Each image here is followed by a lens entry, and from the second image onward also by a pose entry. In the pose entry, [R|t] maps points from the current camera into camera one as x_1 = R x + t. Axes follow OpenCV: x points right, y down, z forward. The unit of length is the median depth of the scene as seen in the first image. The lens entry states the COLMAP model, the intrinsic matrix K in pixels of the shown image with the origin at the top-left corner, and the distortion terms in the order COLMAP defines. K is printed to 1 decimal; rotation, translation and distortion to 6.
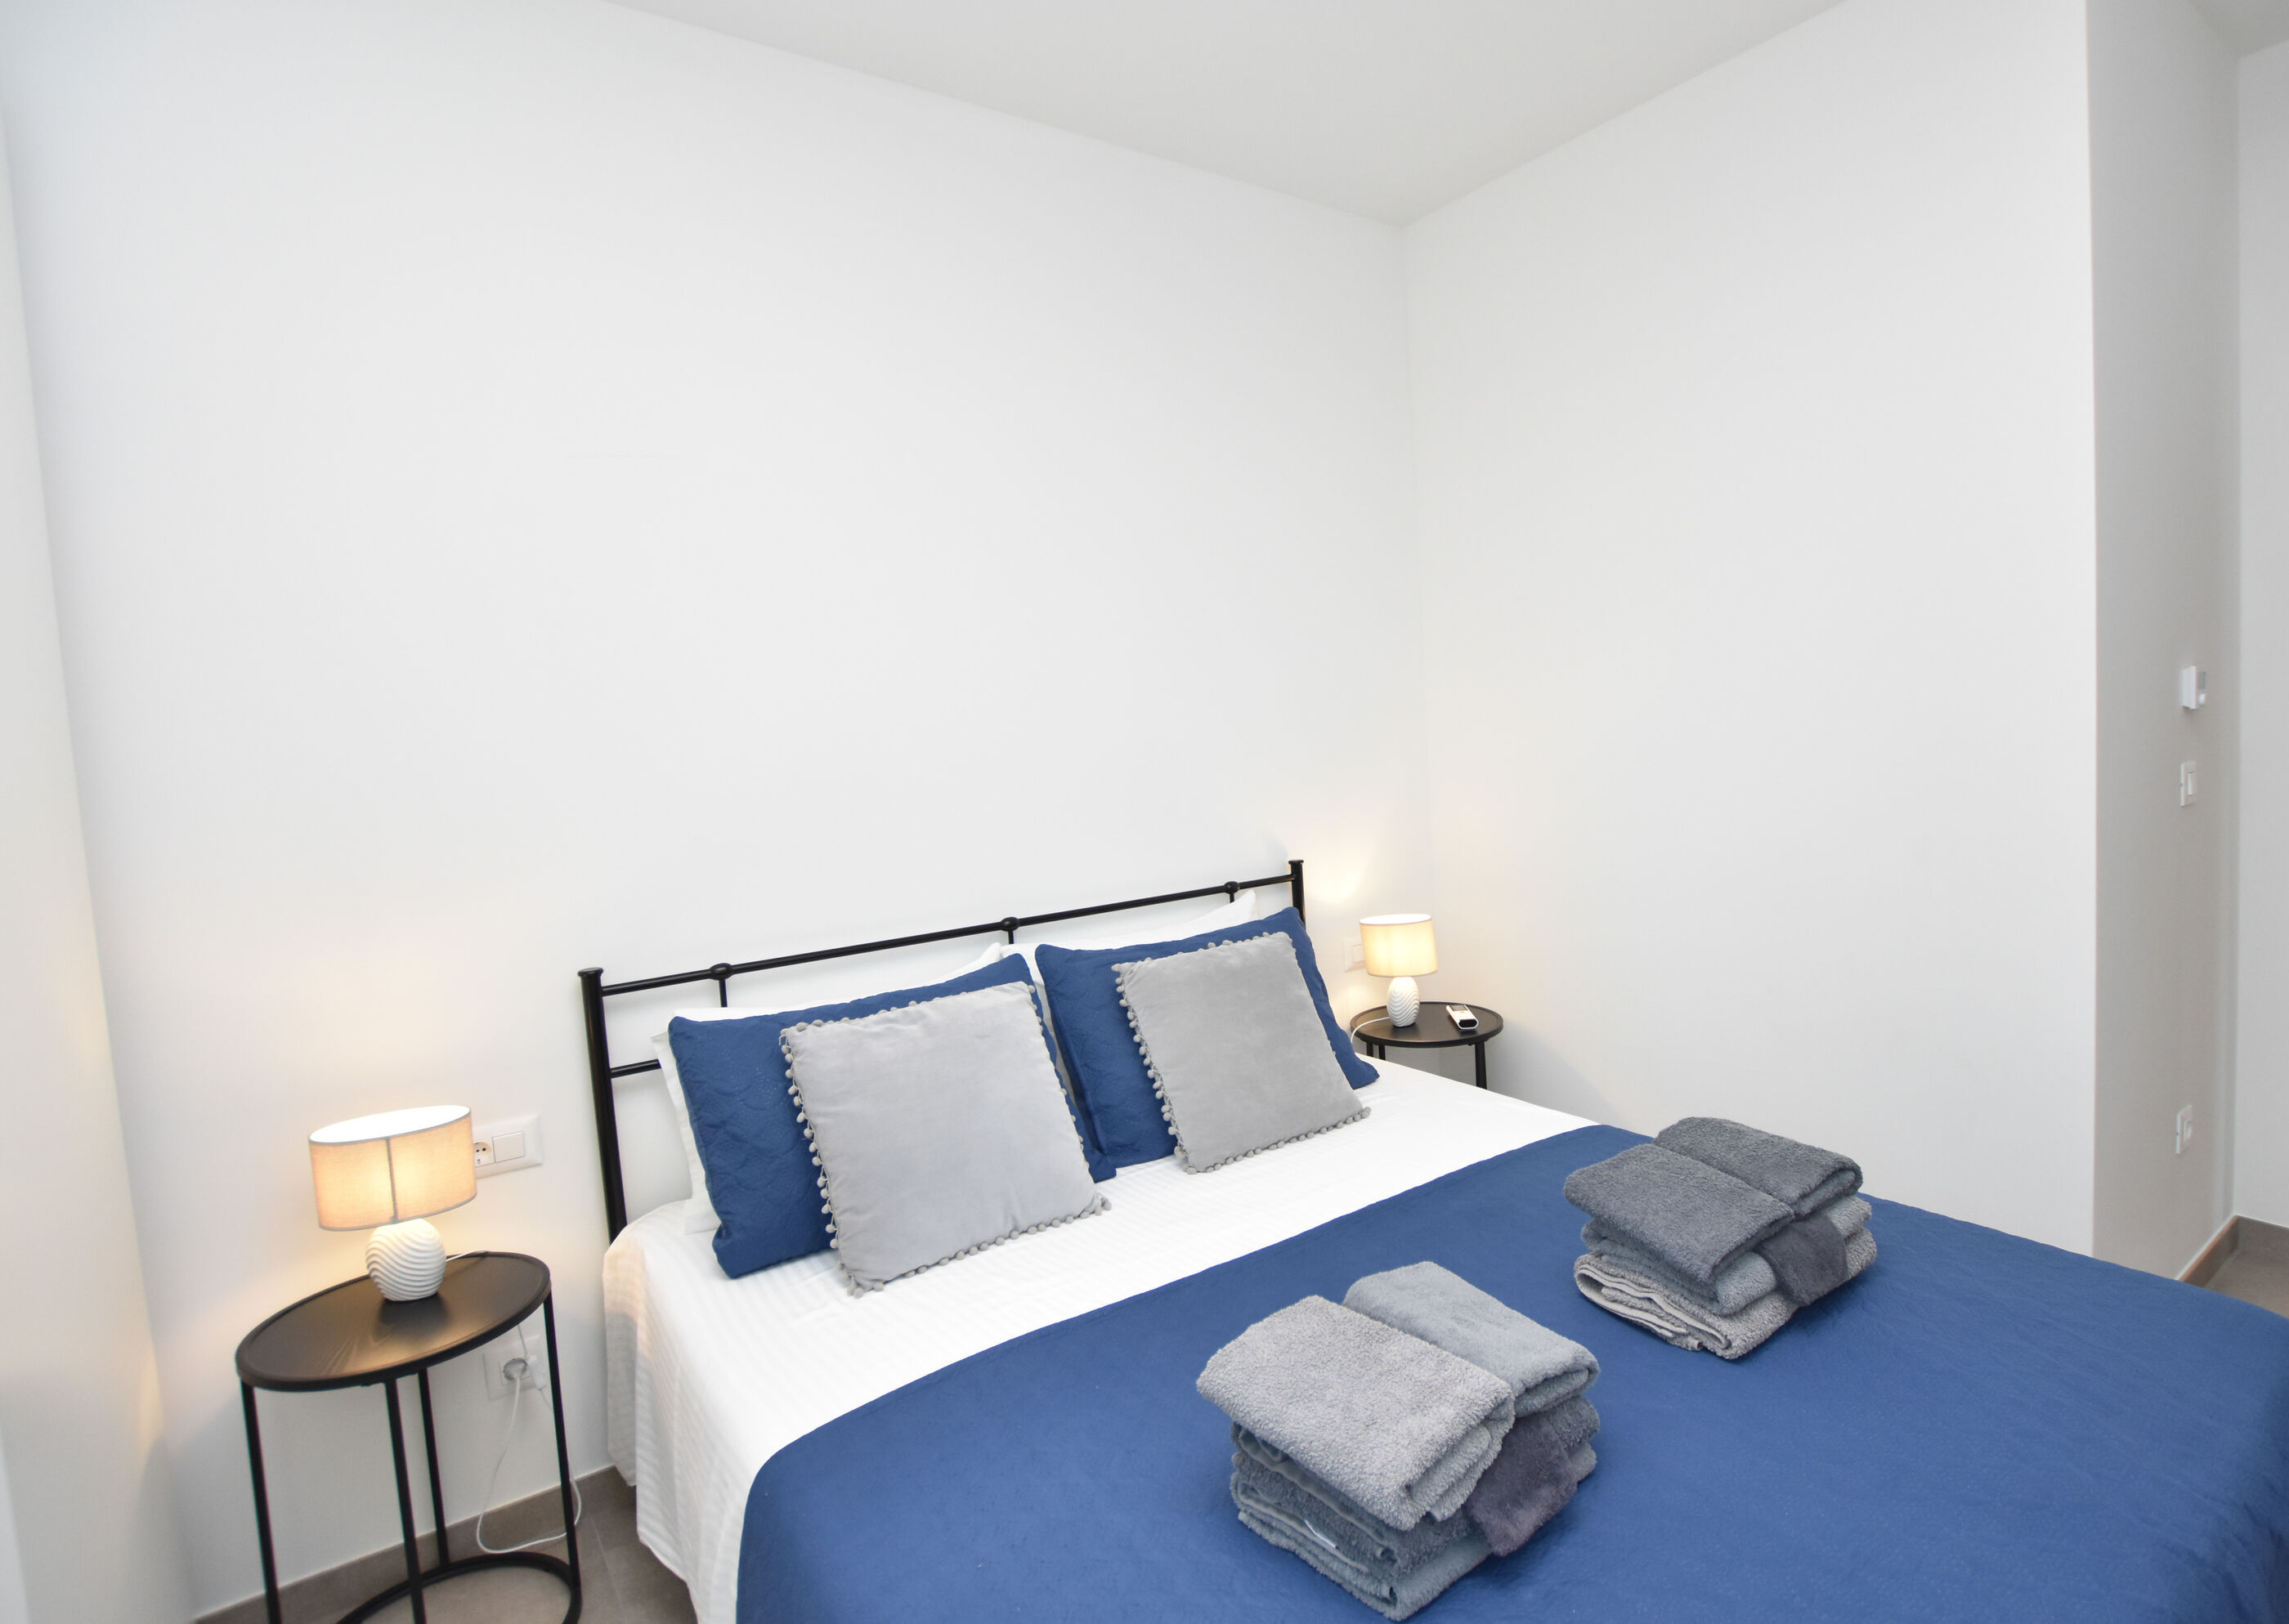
lens RADIAL K [[1119.5, 0, 1200.3], [0, 1119.5, 814.6], [0, 0, 1]] dist [-0.028953, 0.000449]
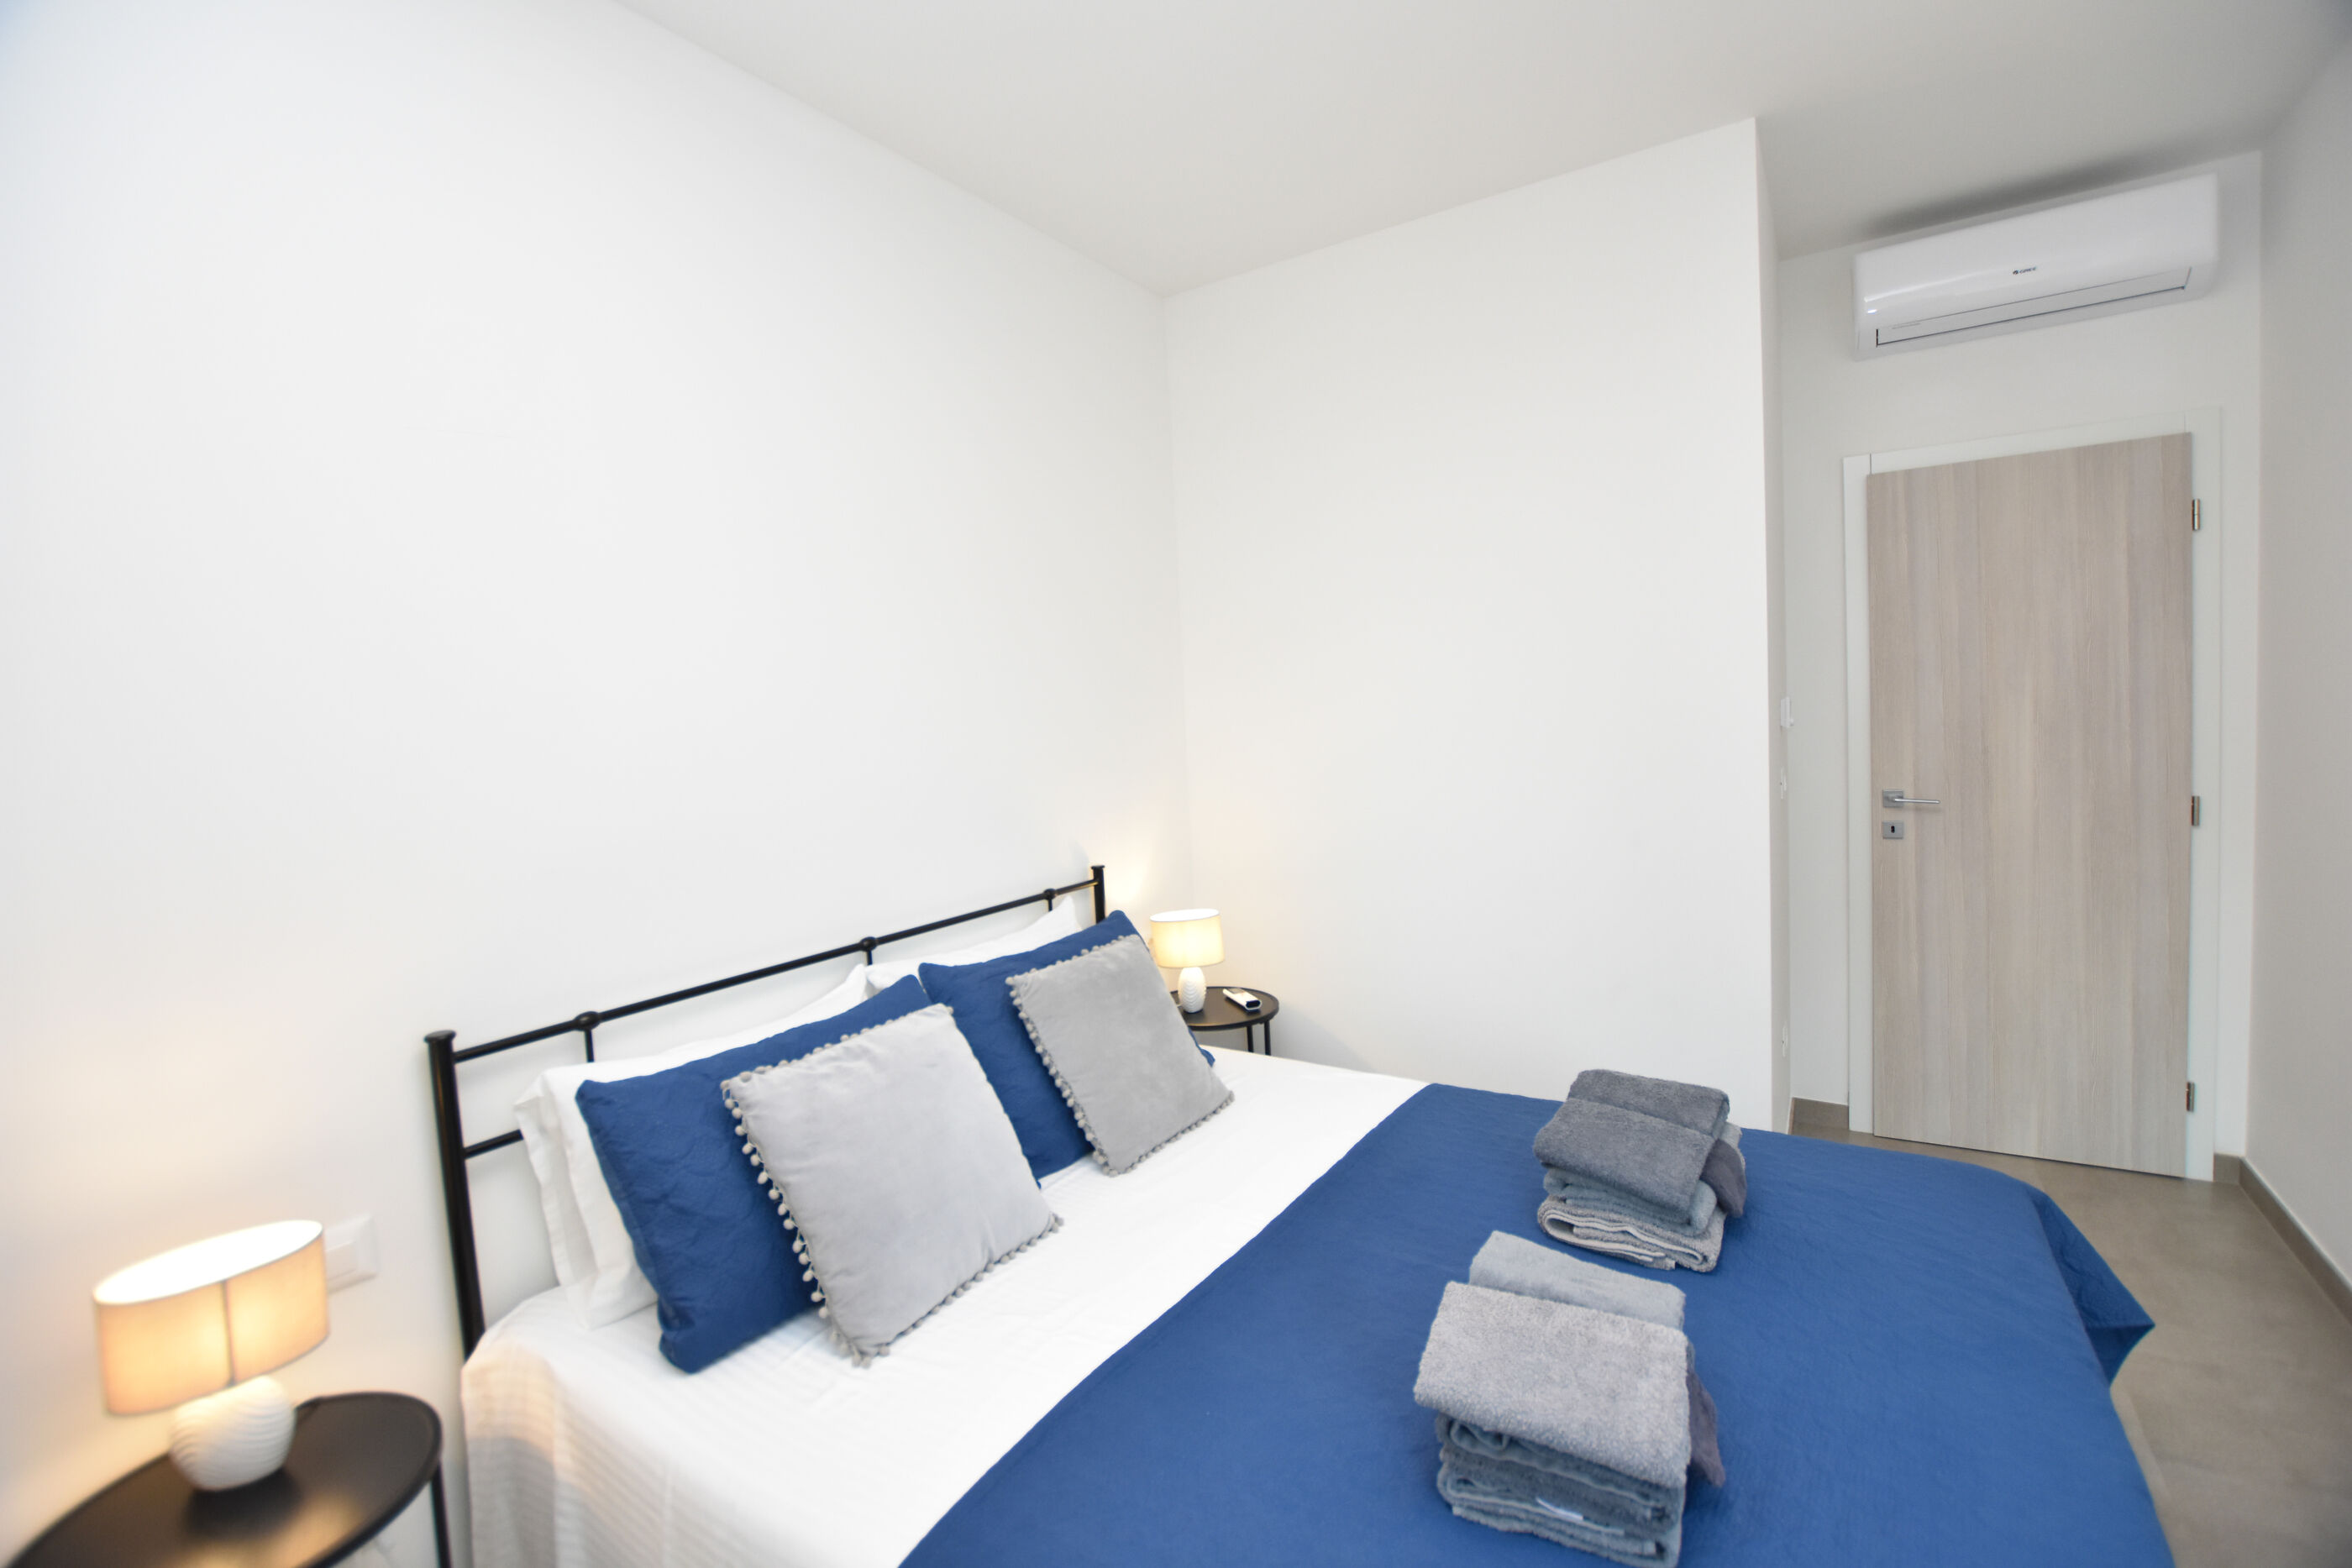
lens RADIAL K [[1004.8, 0, 1134.9], [0, 1004.8, 795.6], [0, 0, 1]] dist [-0.026275, -0.000158]
pose [[0.944282, -0.018576, 0.328614, -0.329439], [0.025589, 0.999528, -0.017028, -0.015477], [-0.328142, 0.024488, 0.944311, 0.129414]]
